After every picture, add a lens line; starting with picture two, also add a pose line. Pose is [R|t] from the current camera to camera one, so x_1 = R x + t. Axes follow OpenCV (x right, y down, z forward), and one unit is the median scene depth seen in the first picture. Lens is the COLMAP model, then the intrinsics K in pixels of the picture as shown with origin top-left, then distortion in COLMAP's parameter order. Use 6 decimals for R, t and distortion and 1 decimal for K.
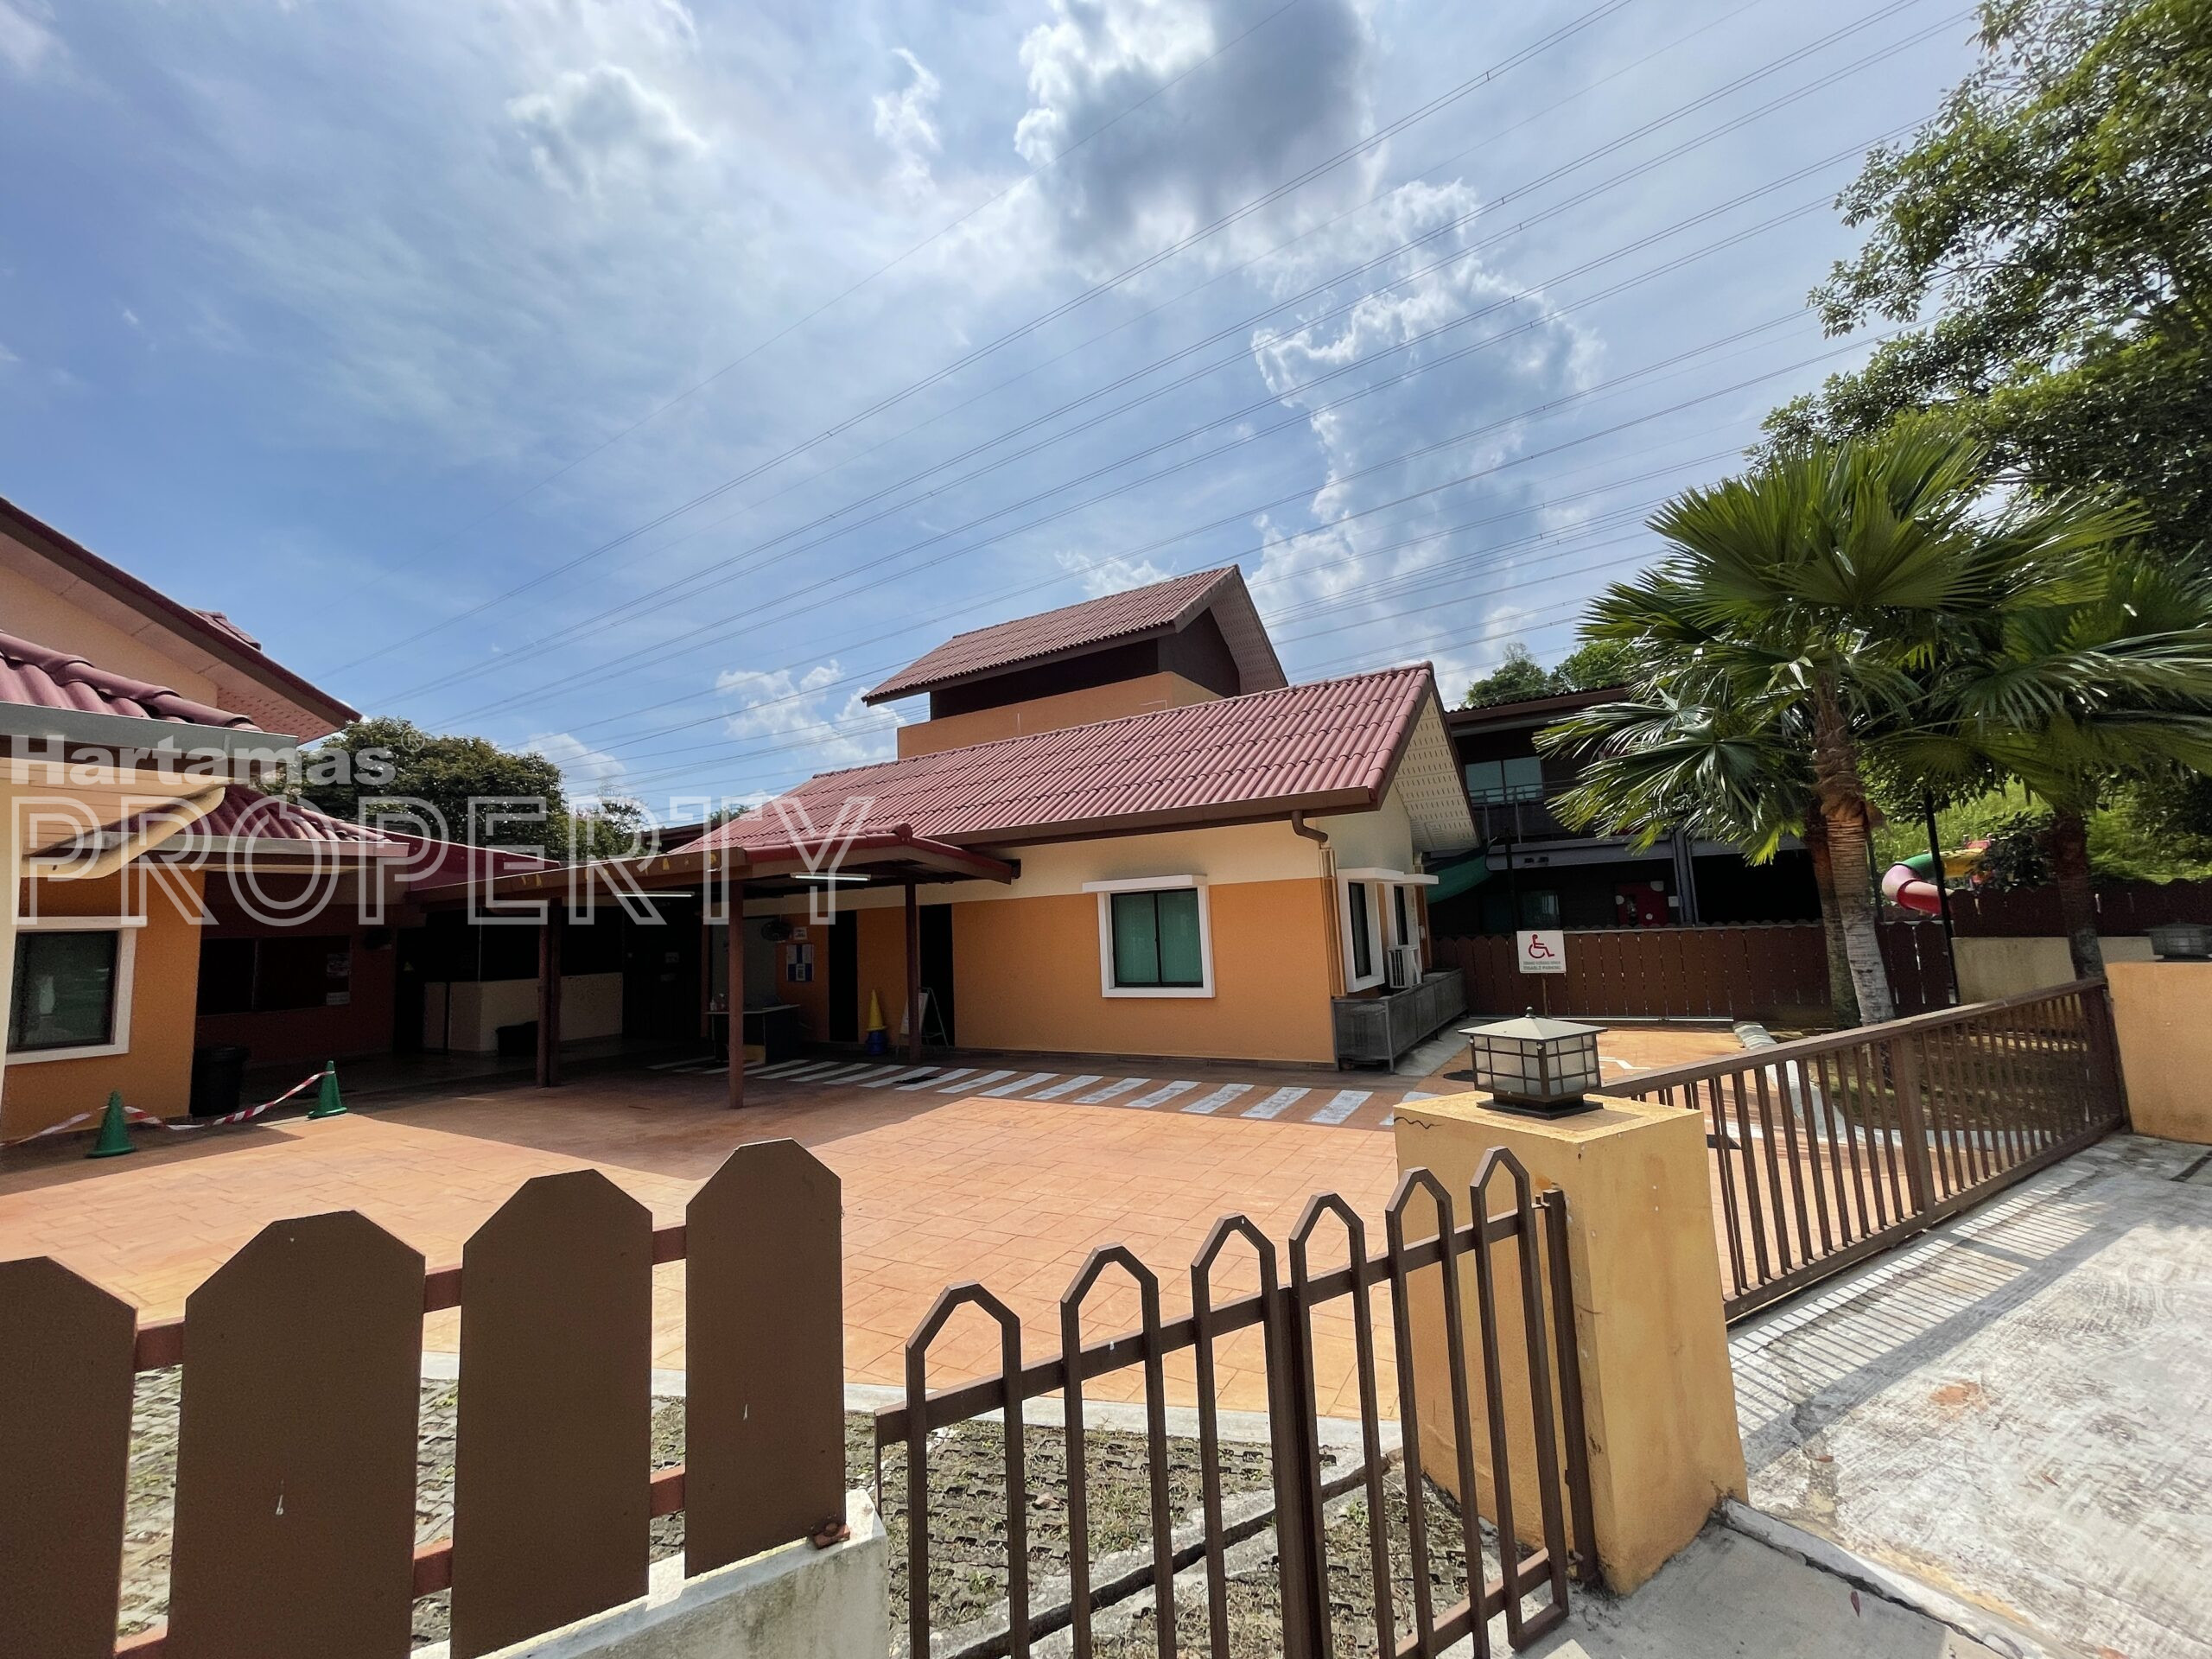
lens RADIAL K [[878.6, 0, 1102.5], [0, 878.6, 819.0], [0, 0, 1]] dist [0.001722, -0.000895]
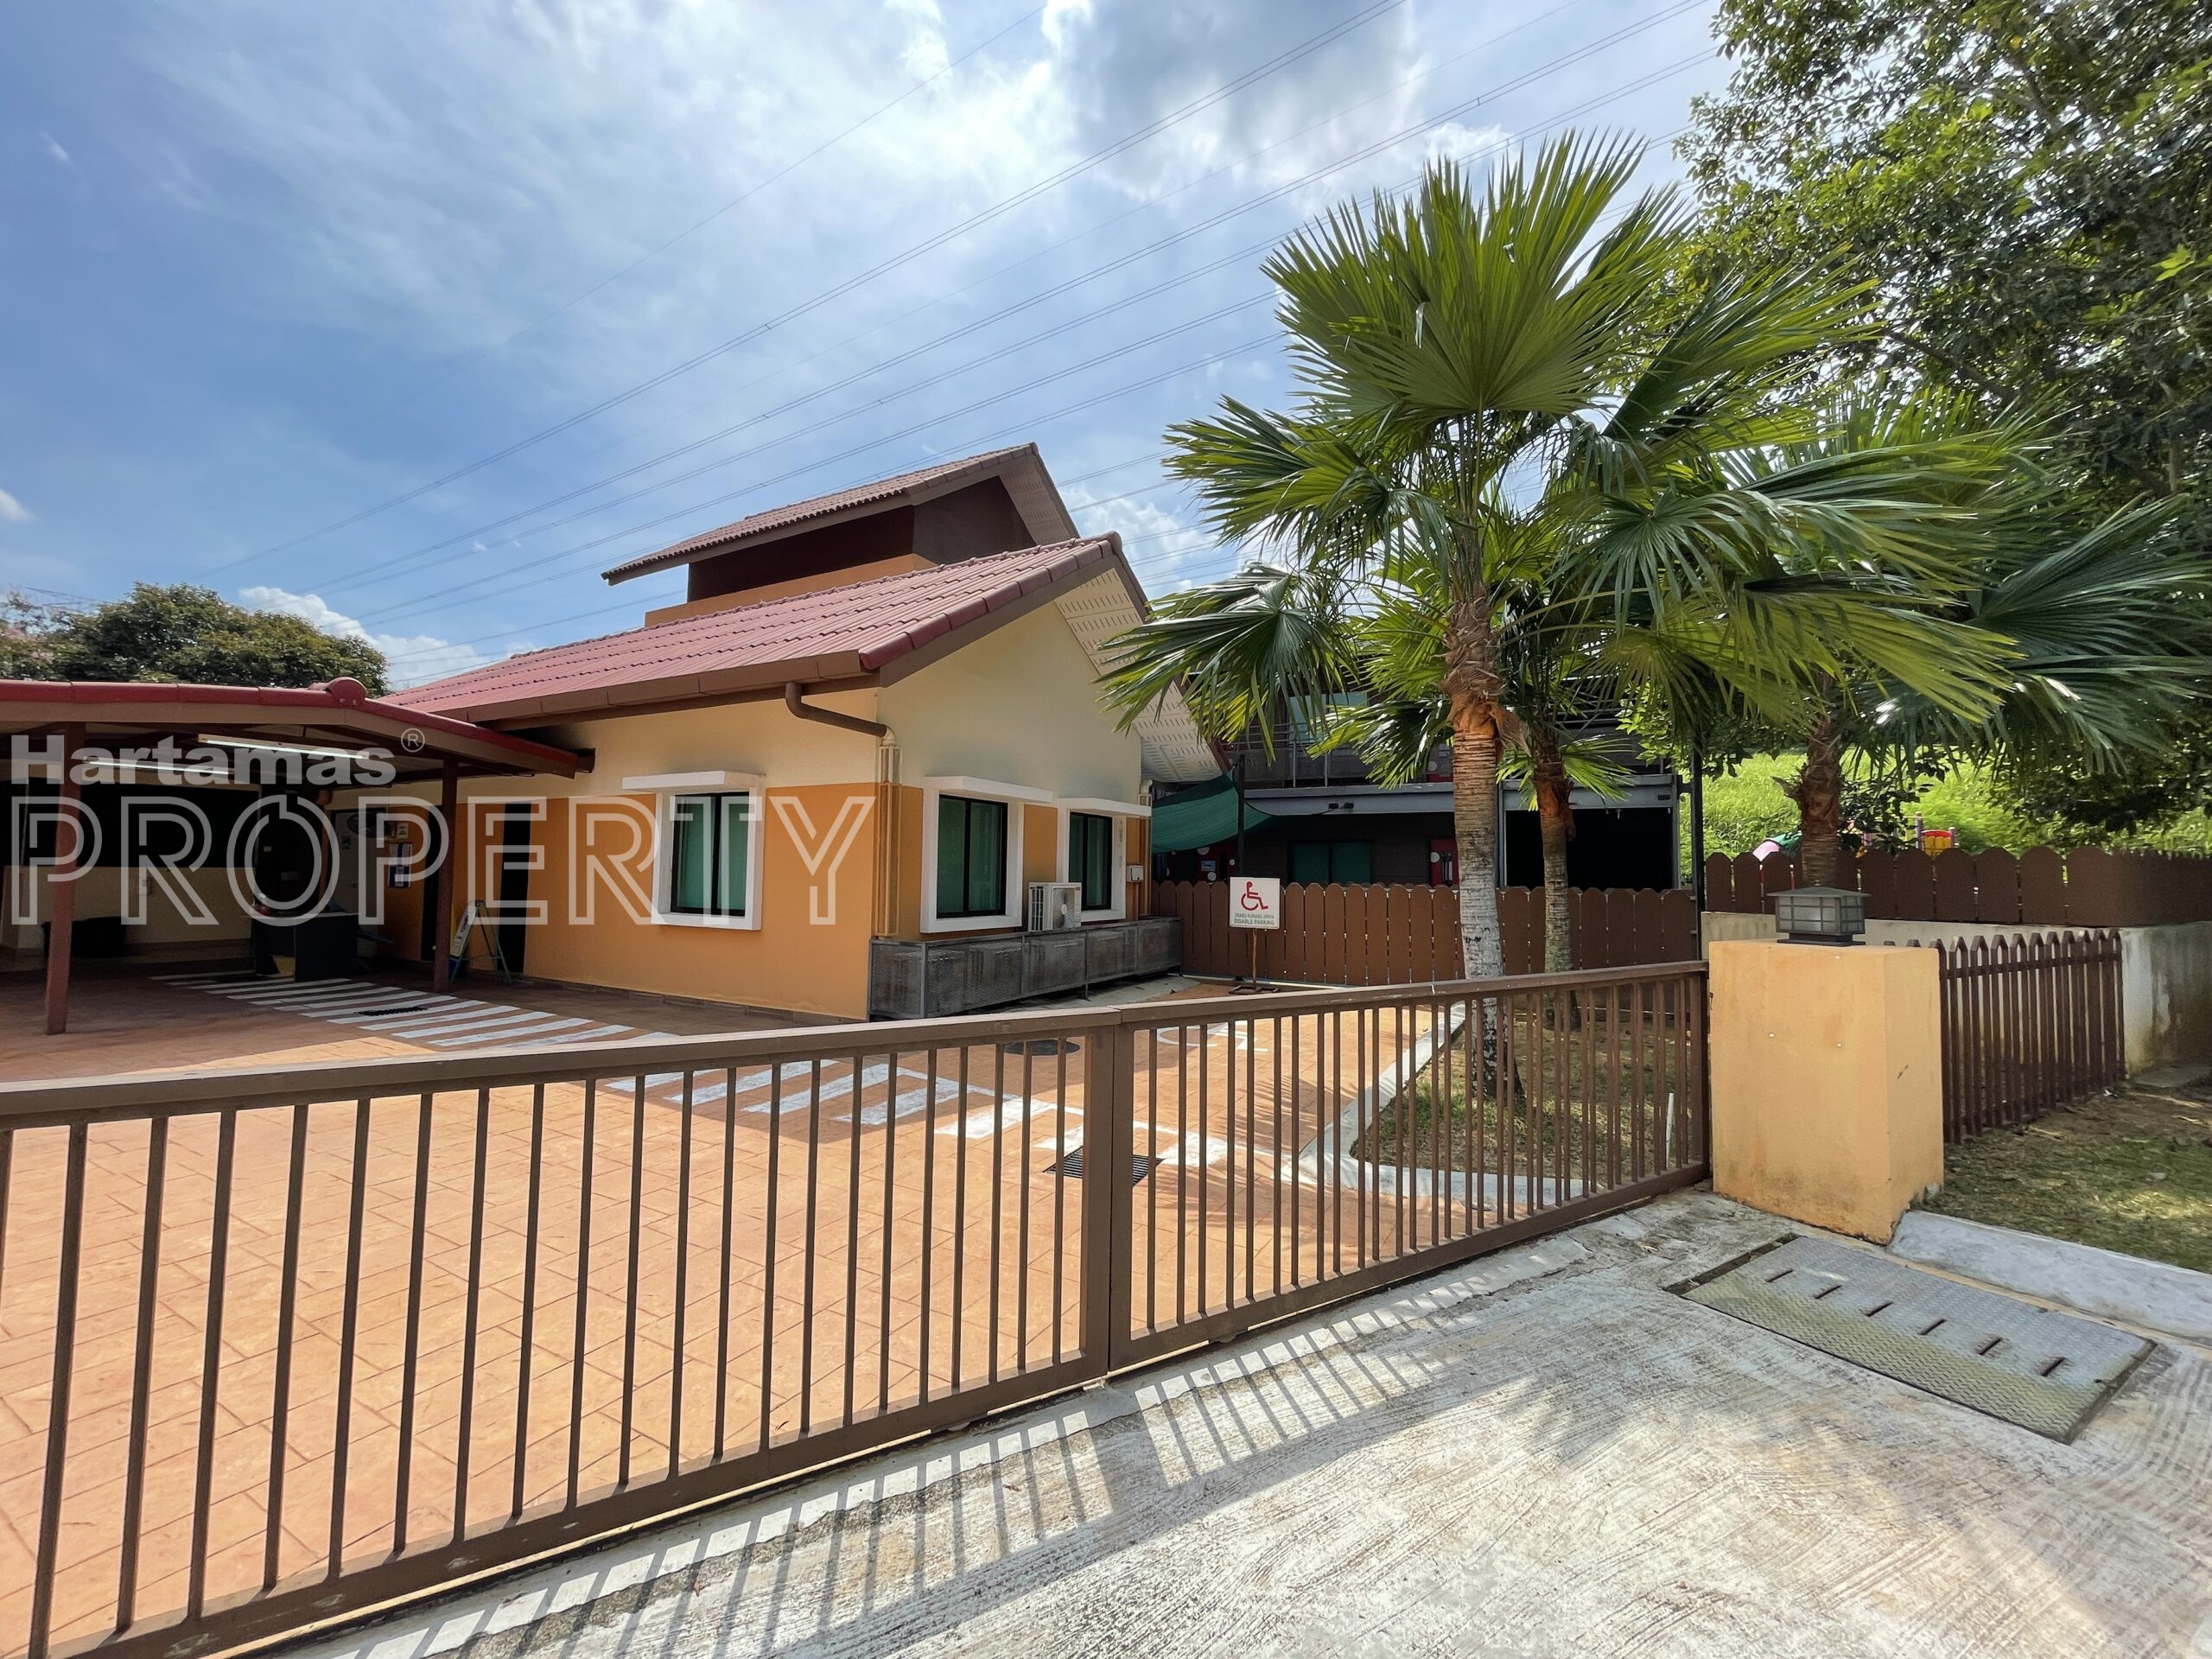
lens RADIAL K [[880.2, 0, 1097.9], [0, 880.2, 837.9], [0, 0, 1]] dist [0.001329, -0.000217]
pose [[0.997957, 0.061074, 0.018777, 0.389410], [-0.062412, 0.994705, 0.081652, 0.035992], [-0.013691, -0.082657, 0.996484, 0.206815]]
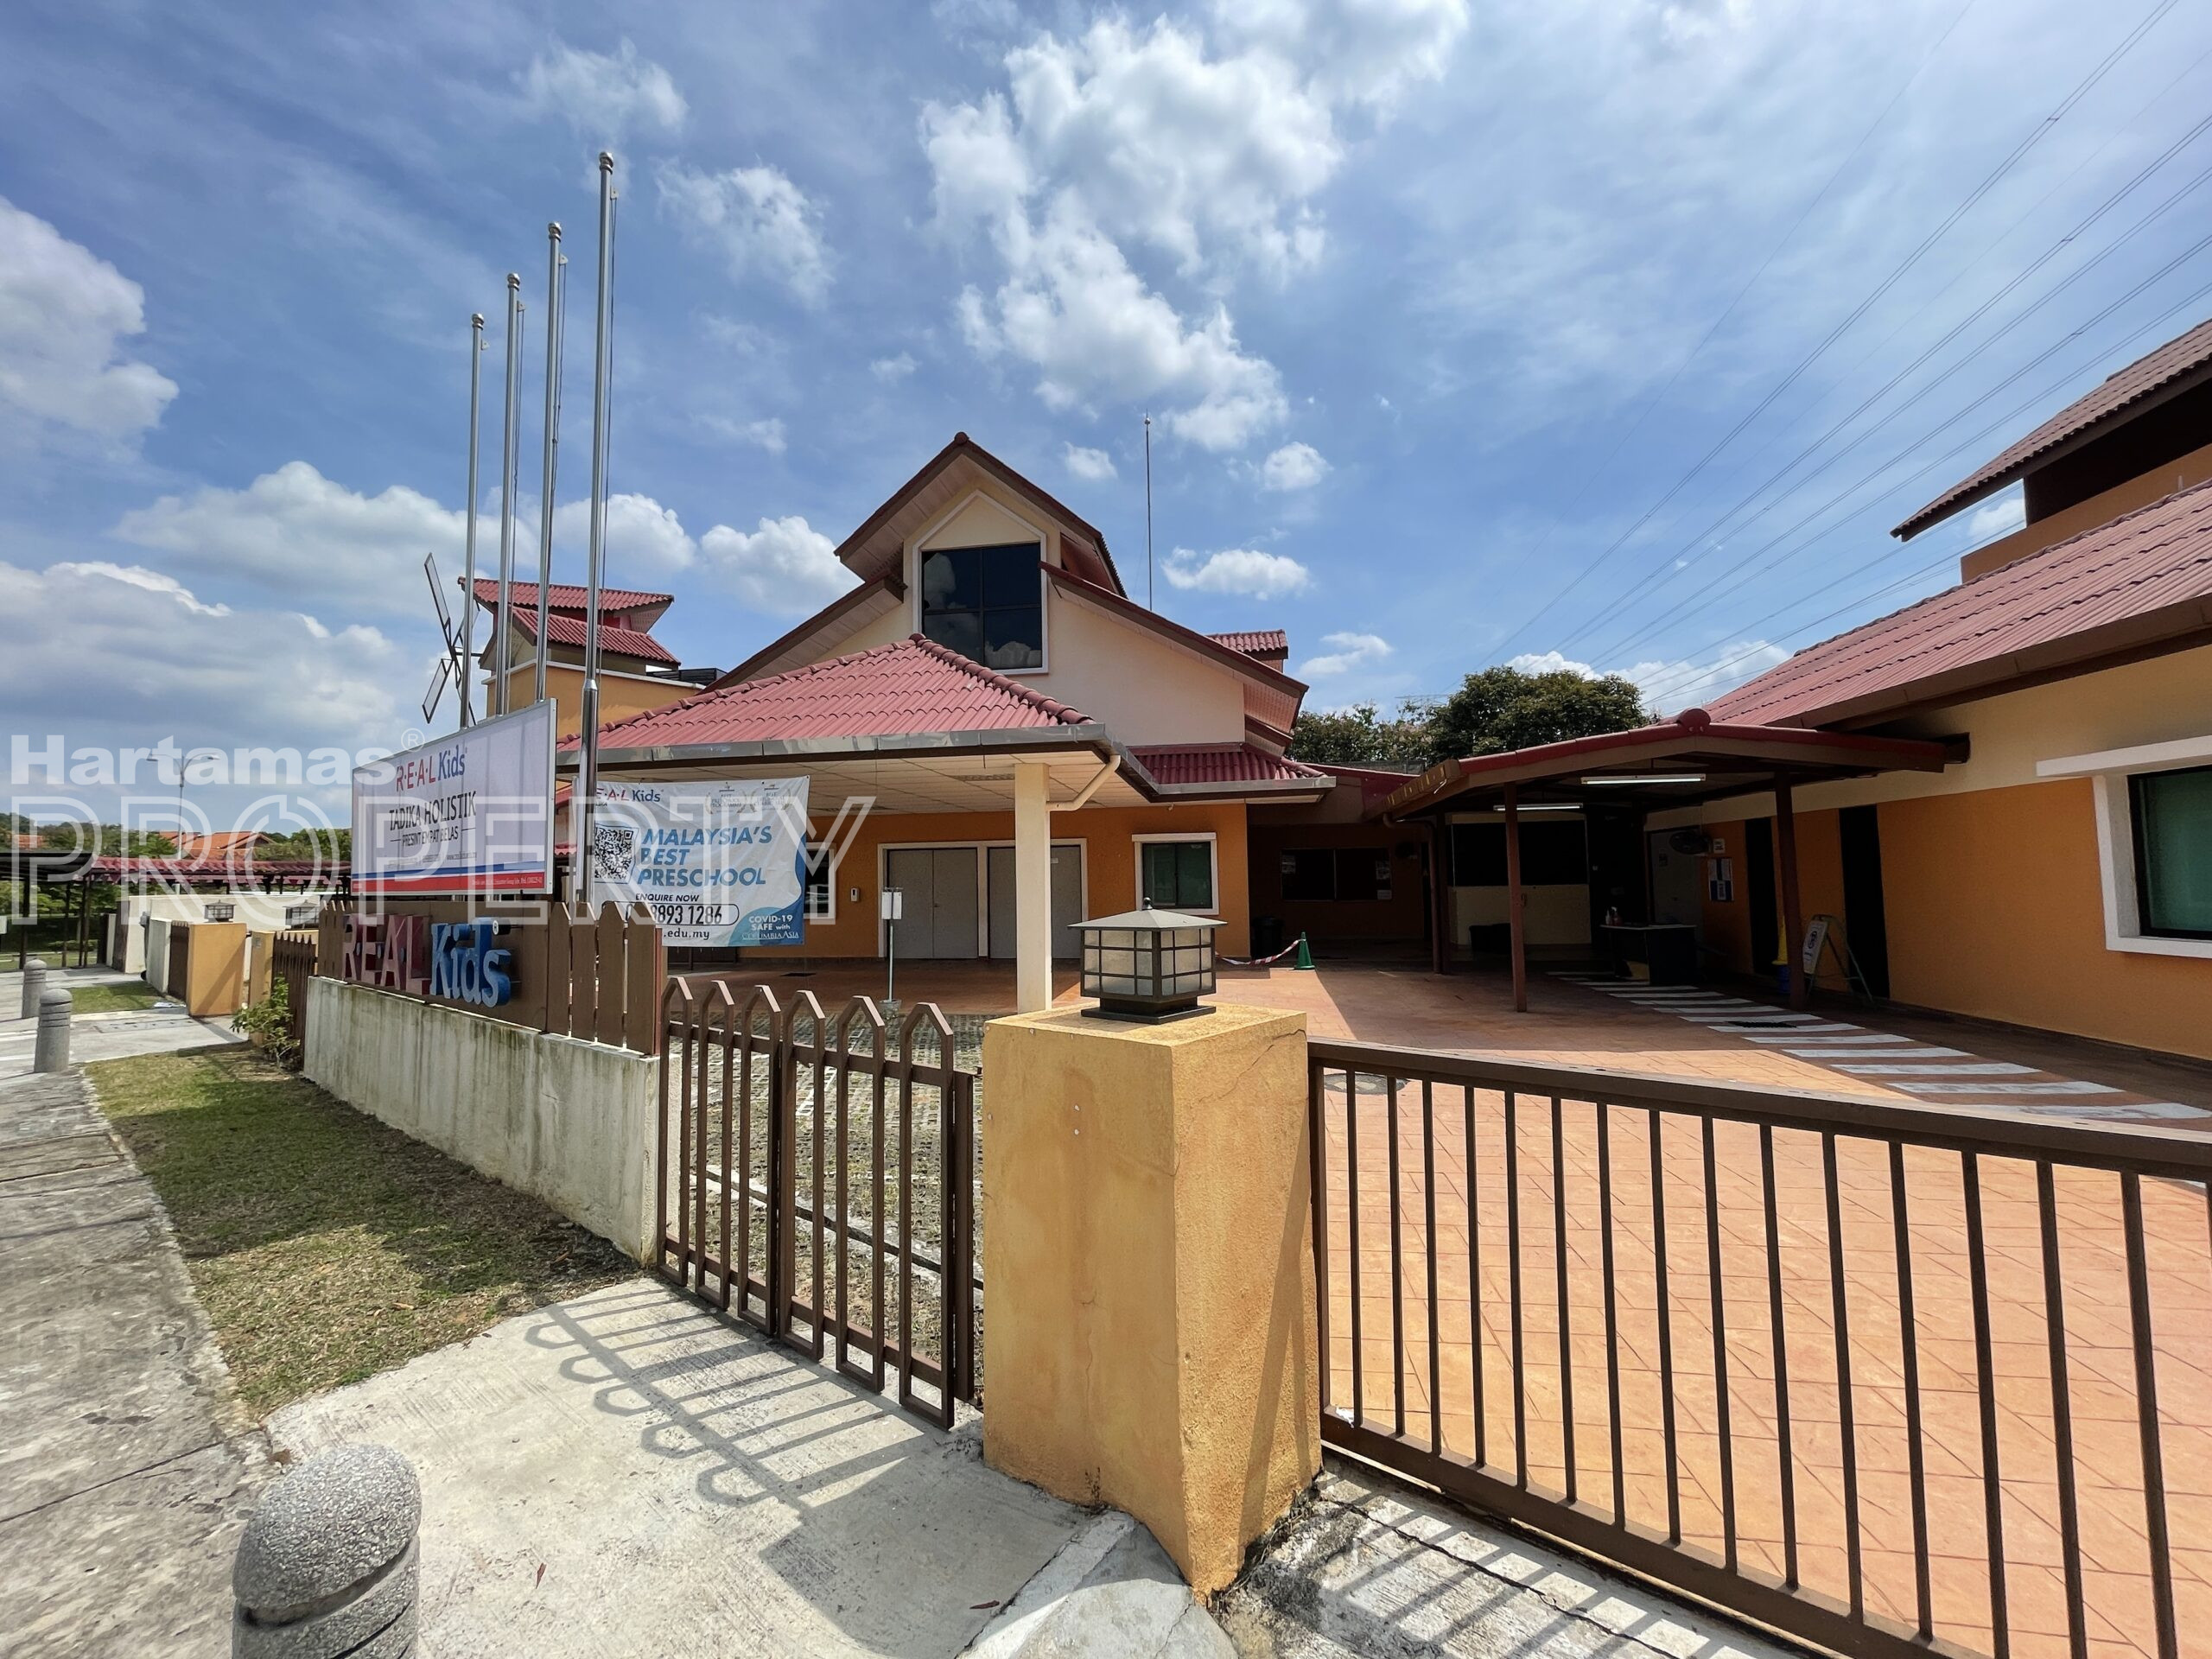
lens RADIAL K [[894.2, 0, 1106.0], [0, 894.2, 829.5], [0, 0, 1]] dist [-0.000223, 0.000258]
pose [[0.374768, -0.016029, -0.926980, 0.311171], [0.111251, 0.993403, 0.027801, 0.030213], [0.920419, -0.113547, 0.374079, 0.161288]]
